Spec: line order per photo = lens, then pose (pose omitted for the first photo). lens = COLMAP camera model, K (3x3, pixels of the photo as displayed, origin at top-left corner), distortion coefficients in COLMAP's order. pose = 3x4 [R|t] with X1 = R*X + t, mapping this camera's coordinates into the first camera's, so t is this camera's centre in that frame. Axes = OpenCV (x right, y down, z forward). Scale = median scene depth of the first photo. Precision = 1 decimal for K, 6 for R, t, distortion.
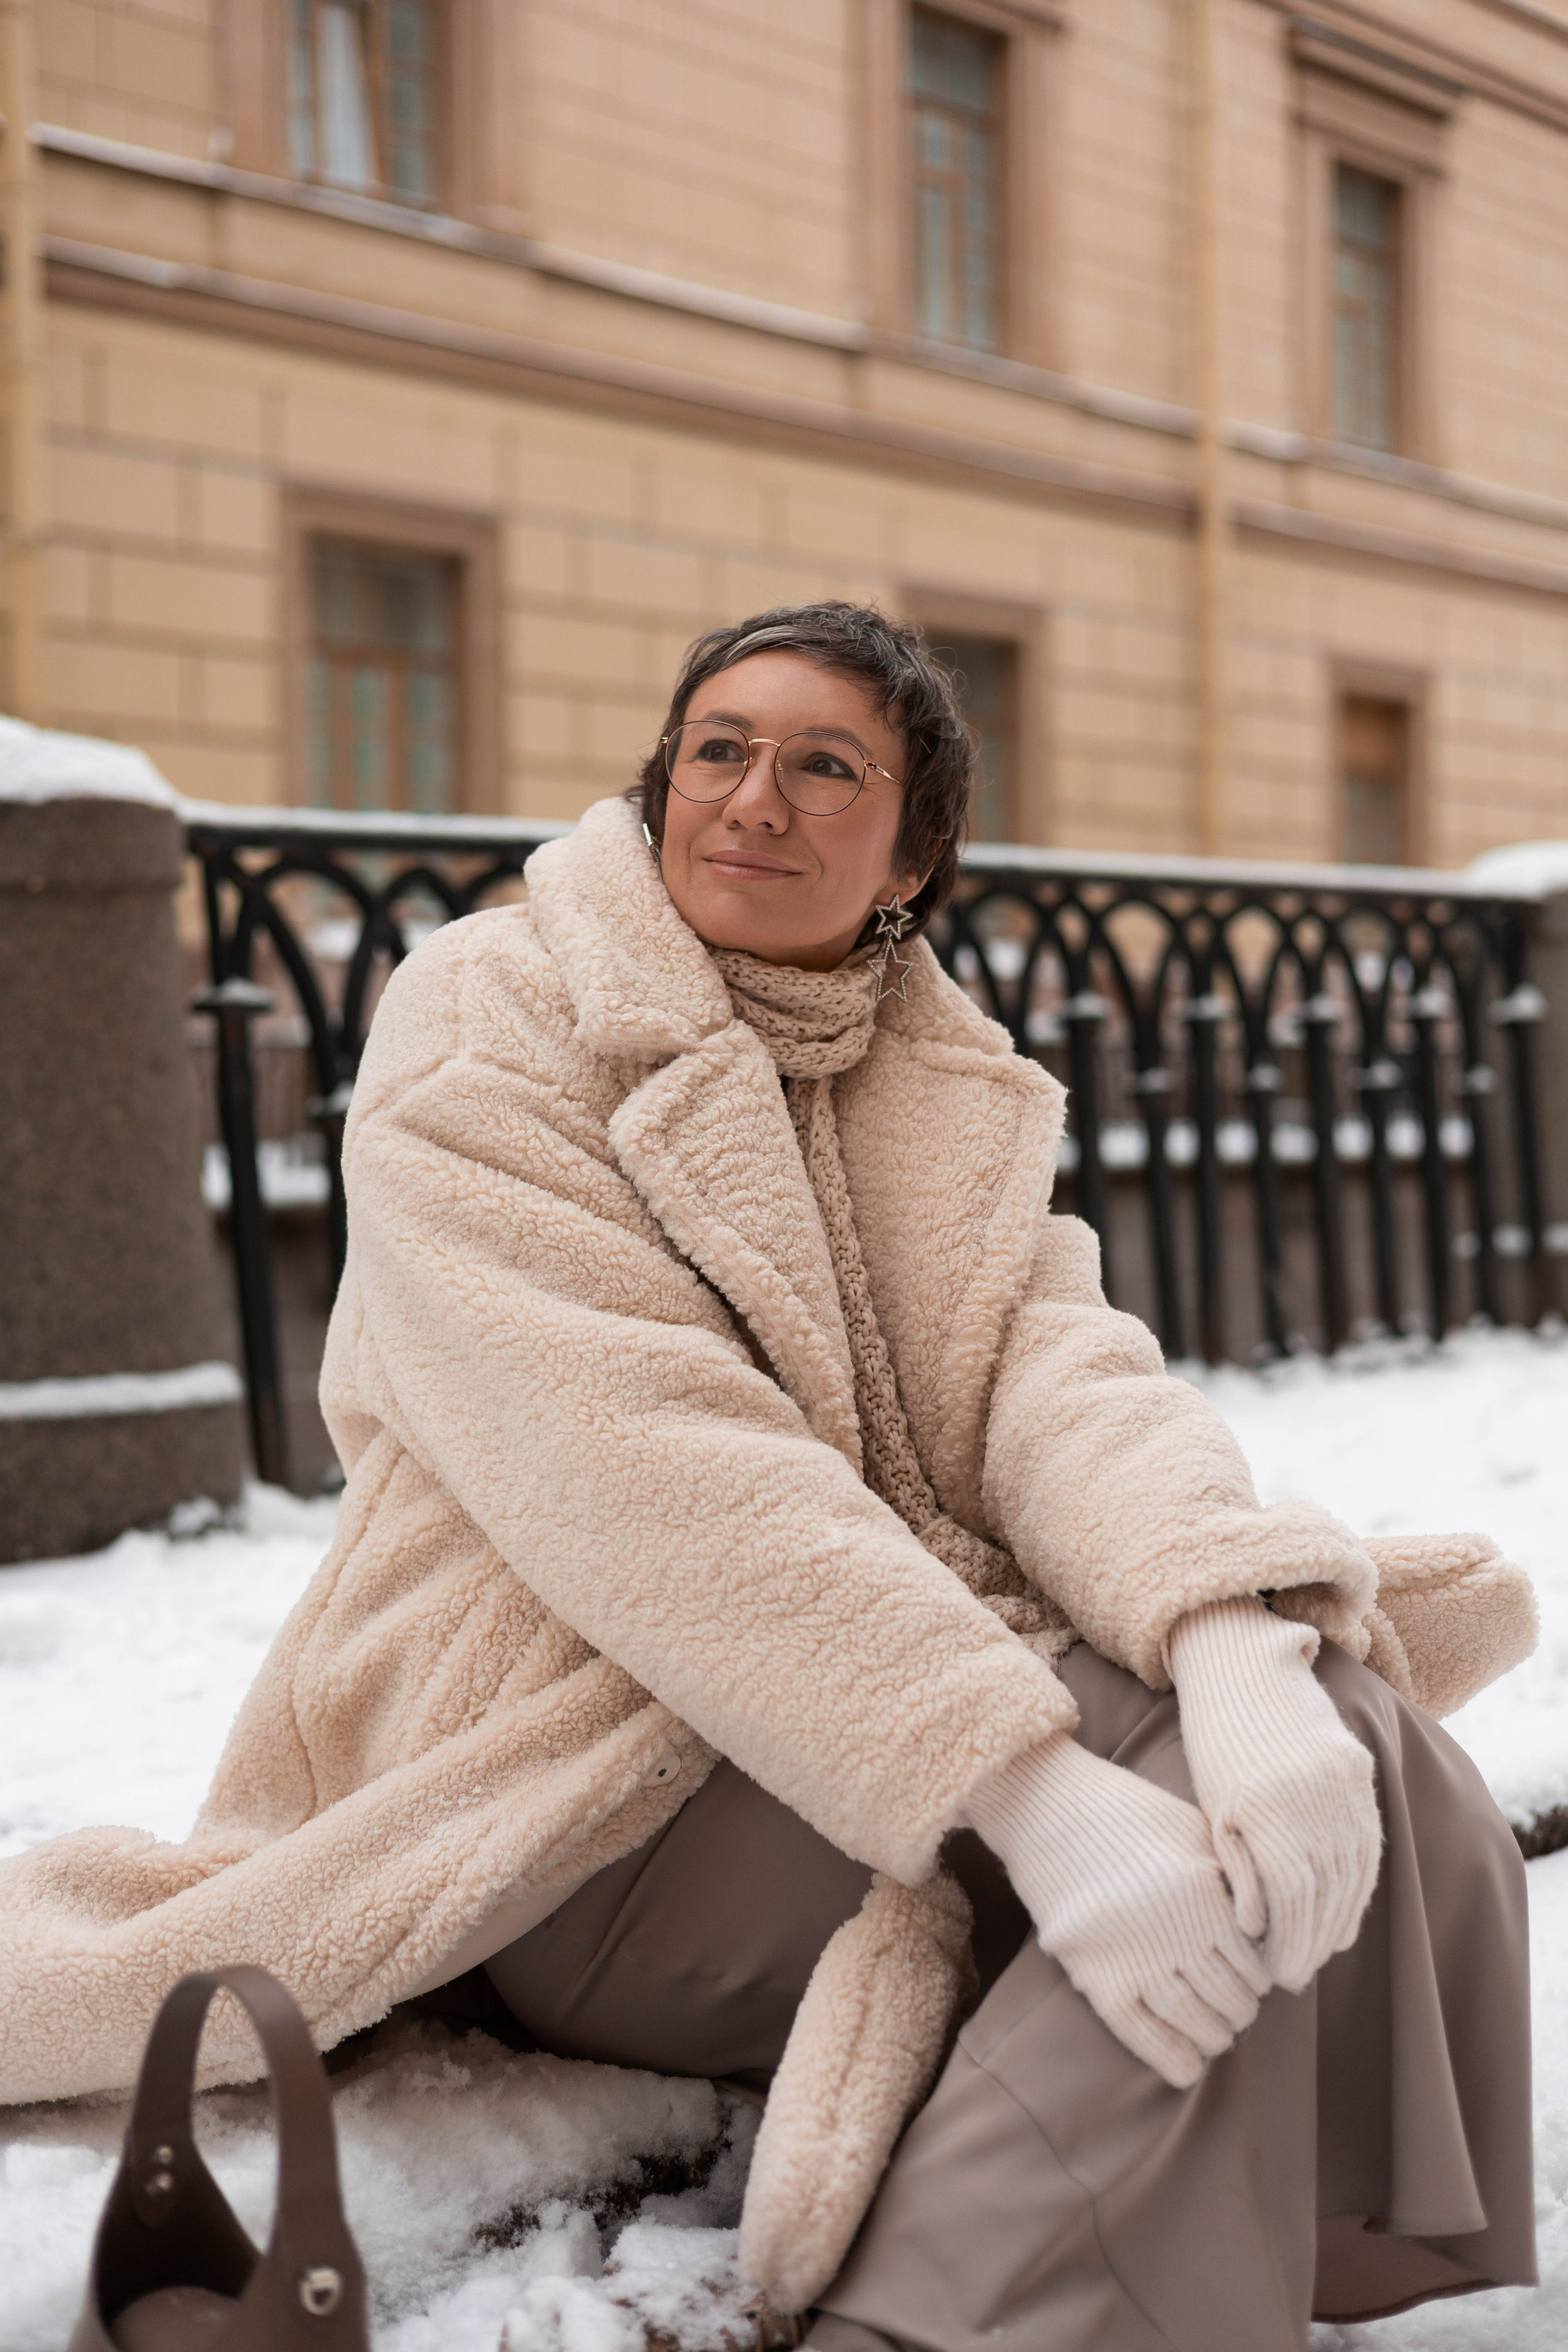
lens RADIAL K [[3239.2, 0, 784.0], [0, 3239.2, 1176.0], [0, 0, 1]] dist [0.007351, 0.020349]
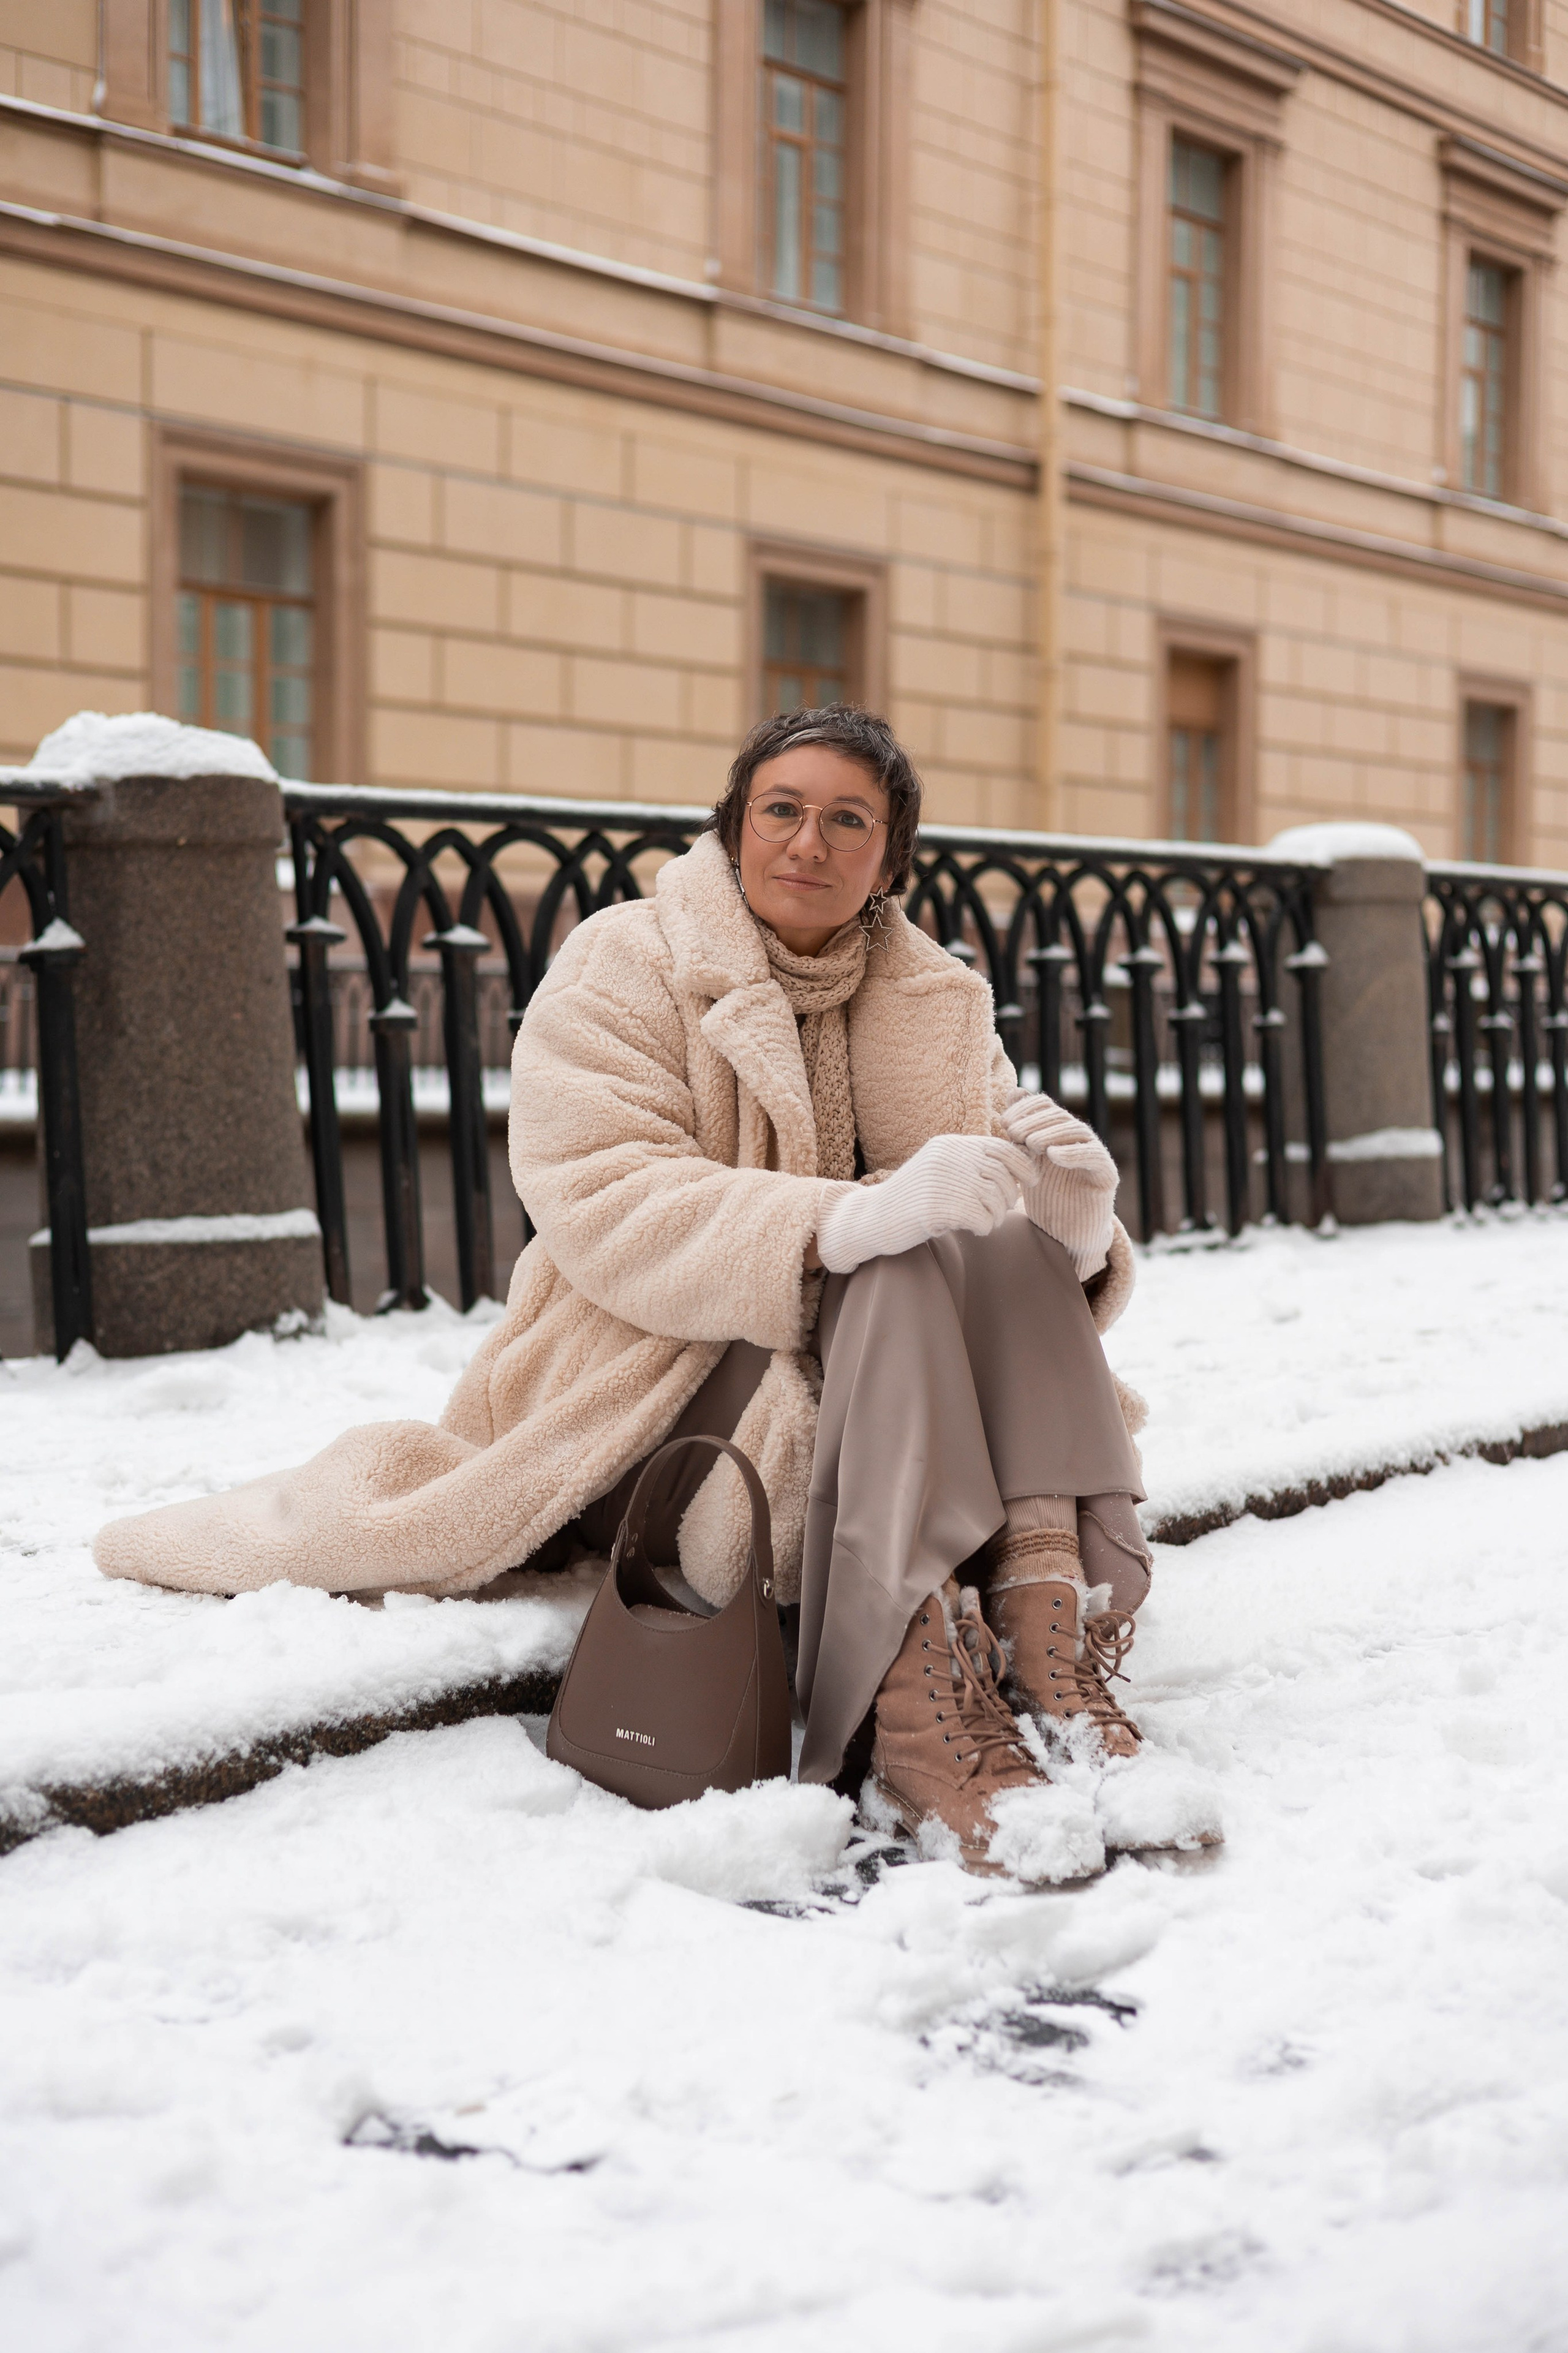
lens RADIAL K [[3265.4, 0, 784.0], [0, 3265.4, 1176.5], [0, 0, 1]] dist [0.006388, -0.007787]
pose [[0.998289, 0.017543, 0.055788, -0.025296], [-0.018597, 0.999657, 0.018434, 0.007731], [-0.055445, -0.019440, 0.998272, -0.151952]]
